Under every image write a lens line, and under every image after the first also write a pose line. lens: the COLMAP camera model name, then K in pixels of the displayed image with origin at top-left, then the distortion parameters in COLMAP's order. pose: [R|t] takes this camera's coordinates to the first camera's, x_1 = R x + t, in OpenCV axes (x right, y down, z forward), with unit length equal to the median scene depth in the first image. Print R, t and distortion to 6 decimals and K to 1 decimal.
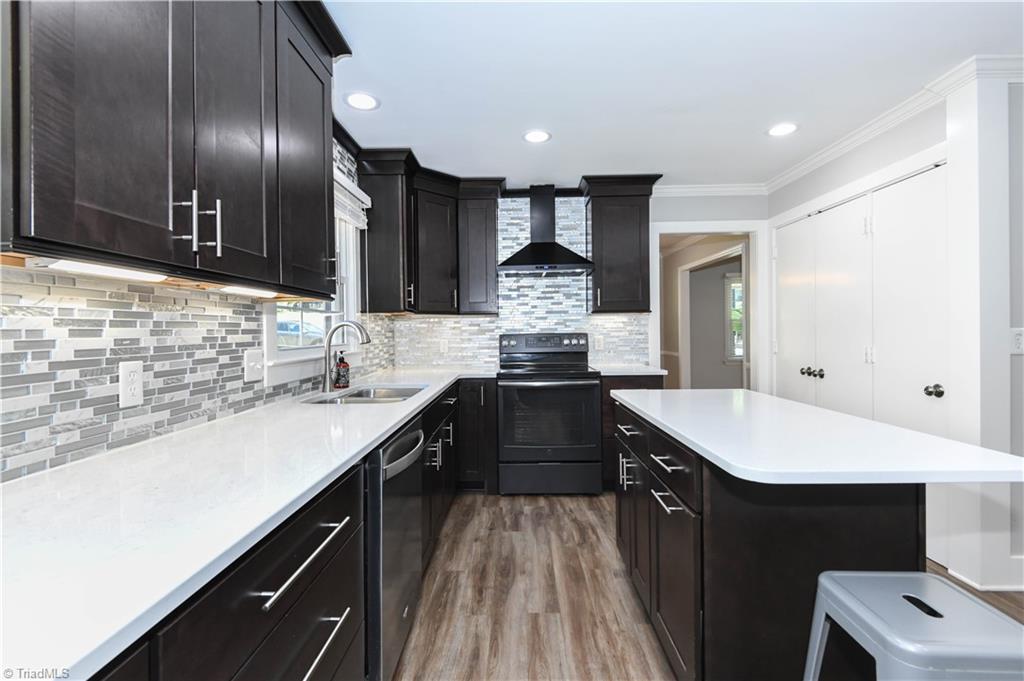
lens RADIAL K [[469.4, 0, 502.8], [0, 469.4, 335.9], [0, 0, 1]] dist [-0.001792, -0.000931]
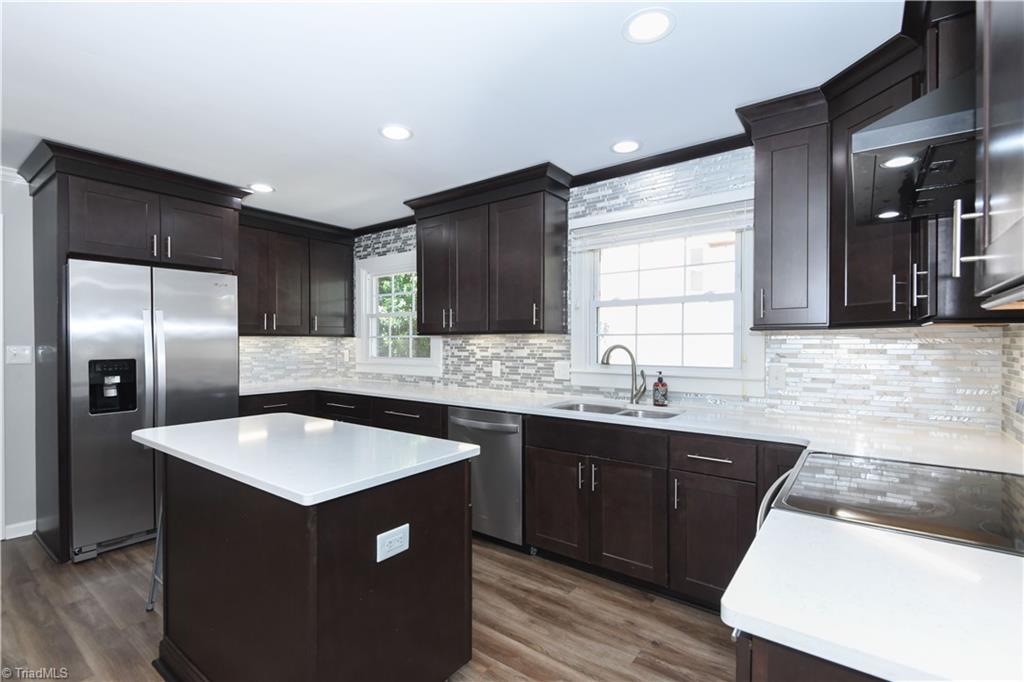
lens RADIAL K [[469.4, 0, 505.3], [0, 469.4, 342.8], [0, 0, 1]] dist [-0.001792, -0.000931]
pose [[-0.592829, 0.005218, -0.805312, 1.115704], [-0.005812, 0.999925, 0.010758, -0.065287], [0.805308, 0.011058, -0.592754, 2.065648]]
